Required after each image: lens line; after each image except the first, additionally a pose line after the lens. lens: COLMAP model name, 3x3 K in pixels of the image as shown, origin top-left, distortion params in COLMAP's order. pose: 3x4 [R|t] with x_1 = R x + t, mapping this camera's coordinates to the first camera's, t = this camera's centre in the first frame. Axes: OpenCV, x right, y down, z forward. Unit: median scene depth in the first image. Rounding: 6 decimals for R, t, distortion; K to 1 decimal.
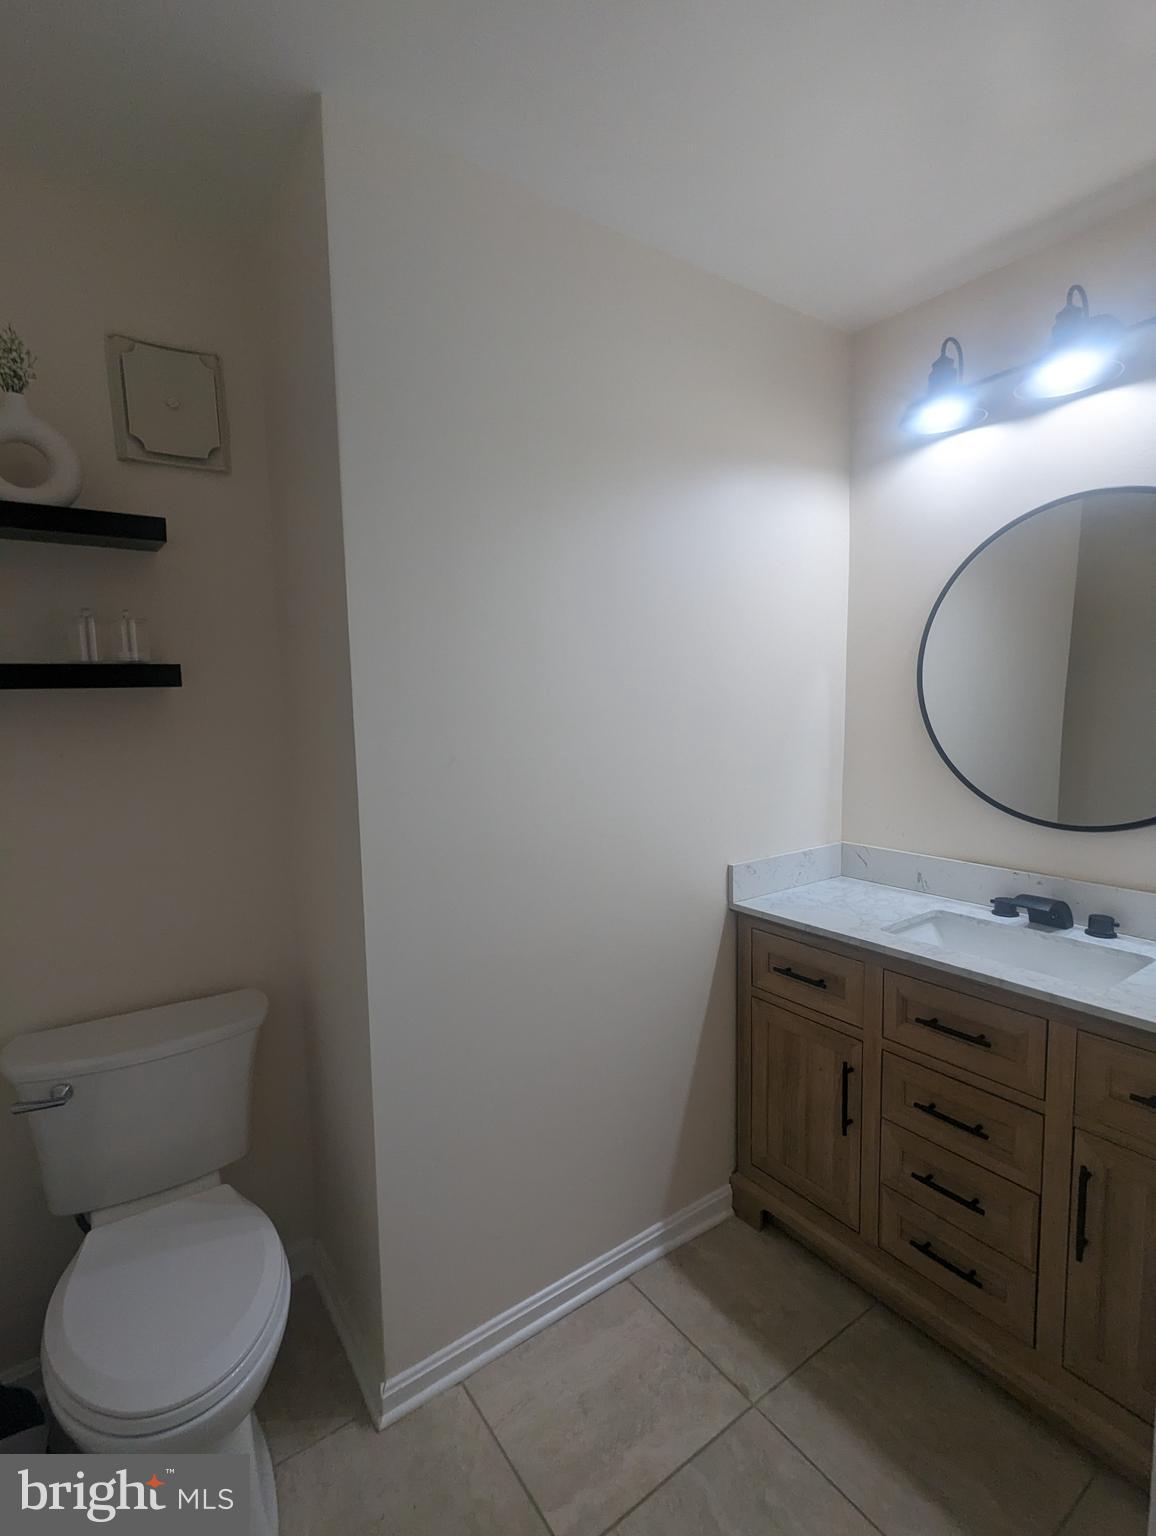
lens RADIAL K [[725.5, 0, 578.0], [0, 725.5, 768.0], [0, 0, 1]] dist [-0.037405, 0.015235]
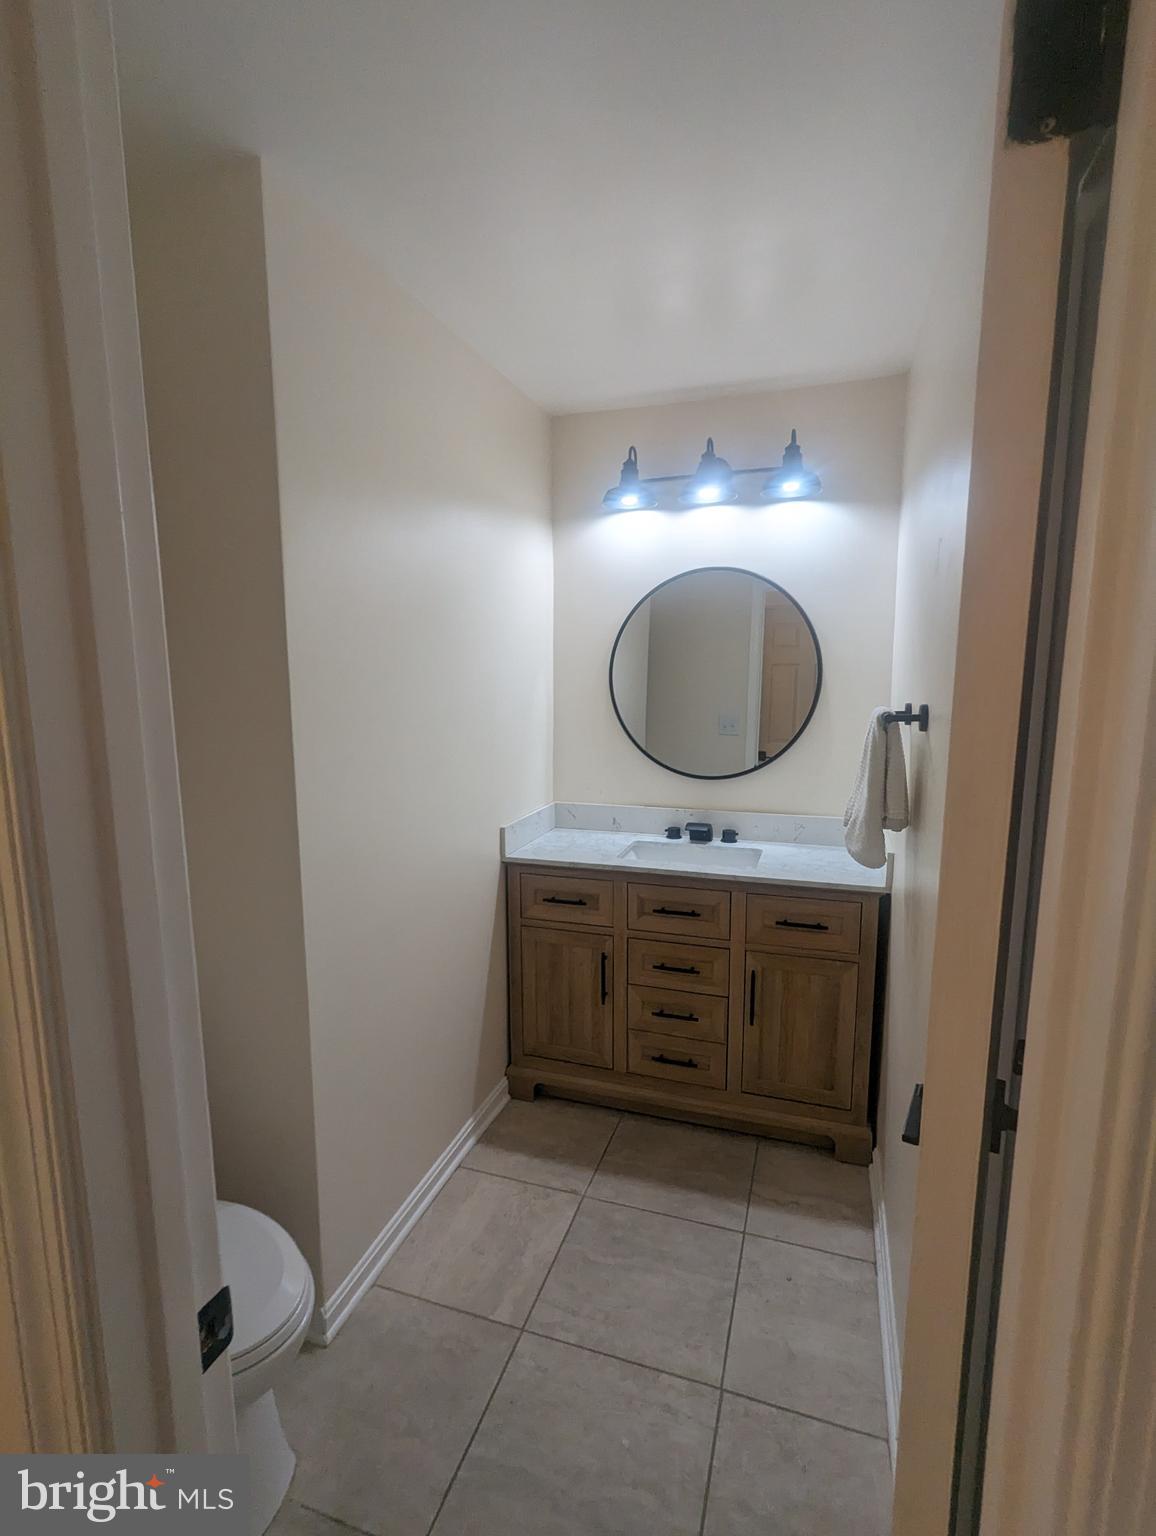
lens RADIAL K [[725.5, 0, 578.0], [0, 725.5, 768.0], [0, 0, 1]] dist [-0.037405, 0.015235]
pose [[0.813542, -0.071577, 0.577084, -0.461809], [0.049898, 0.997328, 0.053357, -0.036441], [-0.579361, -0.014613, 0.814940, -0.137296]]
